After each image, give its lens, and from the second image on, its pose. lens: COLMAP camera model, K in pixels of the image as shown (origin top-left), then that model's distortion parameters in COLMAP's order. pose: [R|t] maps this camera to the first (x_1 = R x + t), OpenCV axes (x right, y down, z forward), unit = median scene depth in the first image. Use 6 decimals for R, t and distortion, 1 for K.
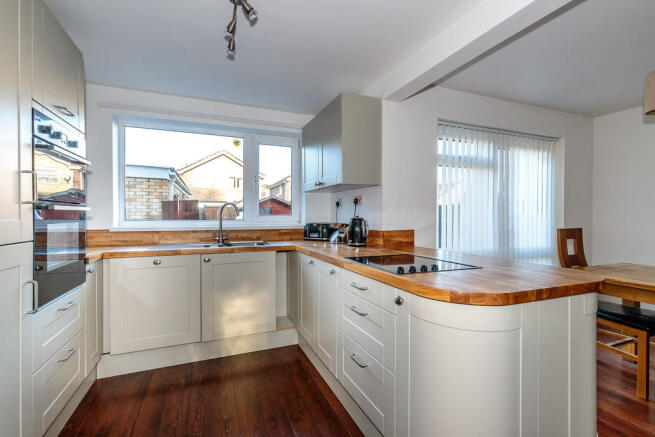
lens RADIAL K [[295.9, 0, 327.5], [0, 295.9, 218.5], [0, 0, 1]] dist [0.010236, -0.000657]
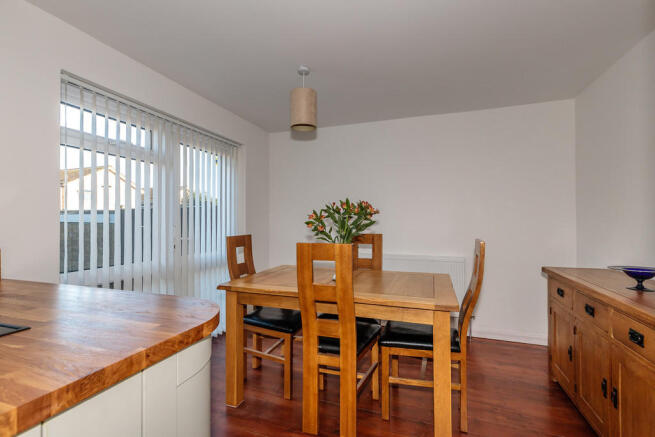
lens RADIAL K [[295.9, 0, 327.5], [0, 295.9, 218.5], [0, 0, 1]] dist [0.010236, -0.000657]
pose [[0.661283, 0.003700, 0.750128, 0.279622], [0.005684, 0.999934, -0.009943, -0.010807], [-0.750115, 0.010839, 0.661218, 0.157938]]
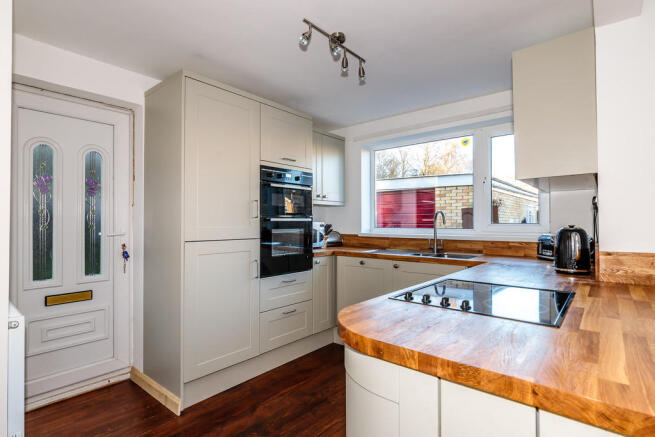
lens RADIAL K [[336.2, 0, 327.5], [0, 336.2, 218.5], [0, 0, 1]] dist [-0.001246, -0.000658]
pose [[0.459200, -0.010176, -0.888274, 0.510942], [-0.008696, 0.999835, -0.015949, -0.007941], [0.888290, 0.015049, 0.459036, 0.217103]]
